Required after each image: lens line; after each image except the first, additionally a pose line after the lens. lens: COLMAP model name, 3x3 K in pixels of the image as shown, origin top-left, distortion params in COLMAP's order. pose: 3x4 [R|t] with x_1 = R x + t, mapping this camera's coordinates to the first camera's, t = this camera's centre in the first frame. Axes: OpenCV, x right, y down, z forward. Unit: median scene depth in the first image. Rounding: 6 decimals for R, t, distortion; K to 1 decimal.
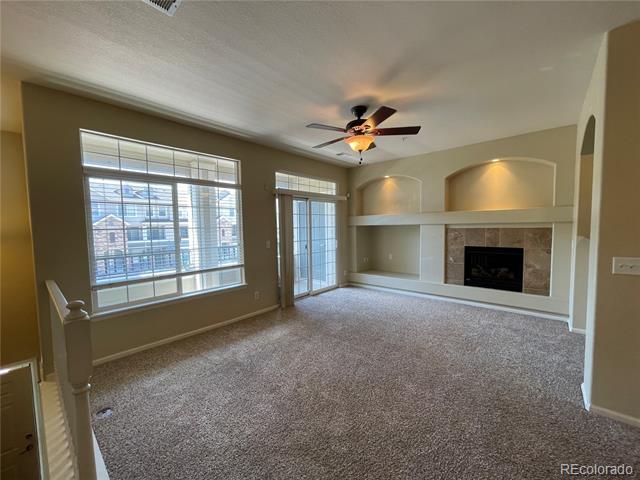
lens RADIAL K [[256.9, 0, 317.5], [0, 256.9, 241.7], [0, 0, 1]] dist [0.002061, 0.001220]
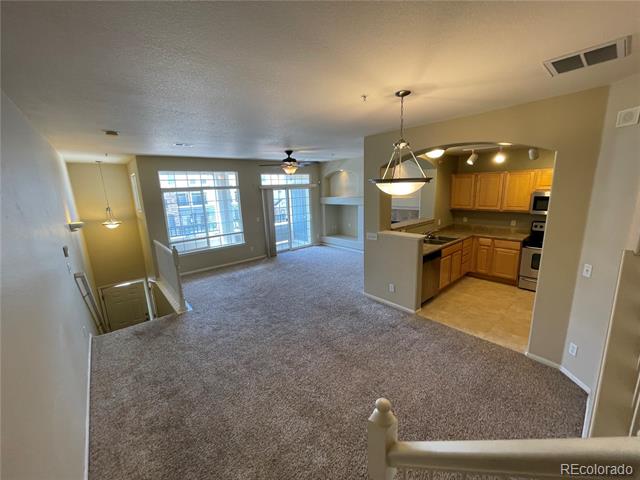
lens RADIAL K [[256.9, 0, 319.4], [0, 256.9, 240.8], [0, 0, 1]] dist [0.002061, 0.001220]
pose [[0.990832, 0.010259, -0.134711, 0.423042], [0.009729, 0.989105, 0.146889, -0.092196], [0.134750, -0.146853, 0.979937, -0.599569]]
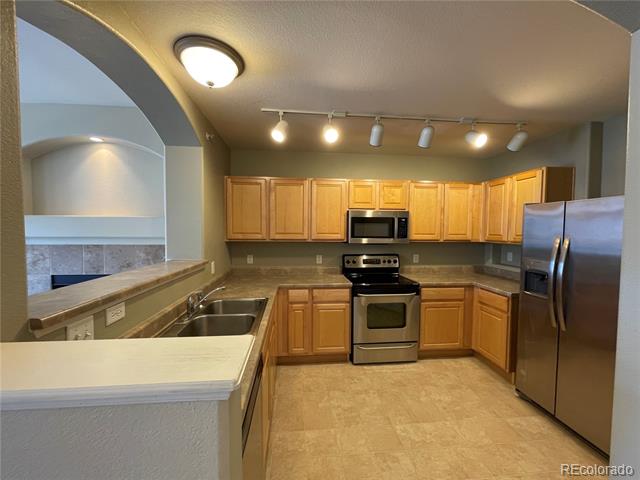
lens RADIAL K [[256.9, 0, 317.8], [0, 256.9, 240.7], [0, 0, 1]] dist [0.002061, 0.001220]
pose [[0.688818, -0.008644, 0.724882, 0.577824], [0.029550, 0.999433, -0.016161, -0.034861], [-0.724331, 0.032552, 0.688683, 0.164104]]
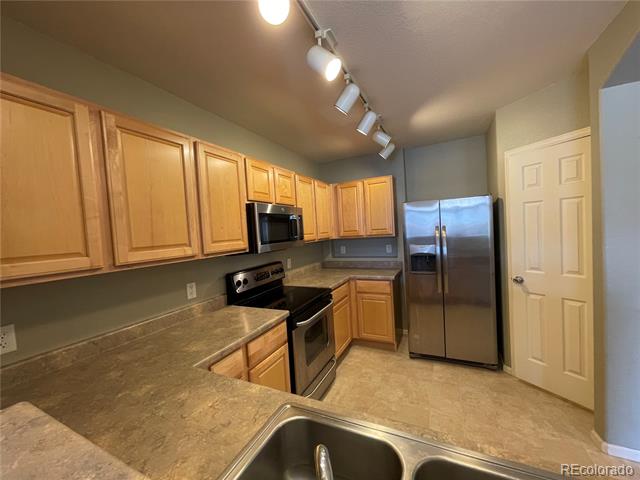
lens RADIAL K [[256.9, 0, 316.7], [0, 256.9, 241.3], [0, 0, 1]] dist [0.002061, 0.001220]
pose [[-0.262426, -0.007492, 0.964923, 0.680741], [0.129677, 0.990625, 0.042959, -0.064270], [-0.956199, 0.136402, -0.258994, 0.608072]]
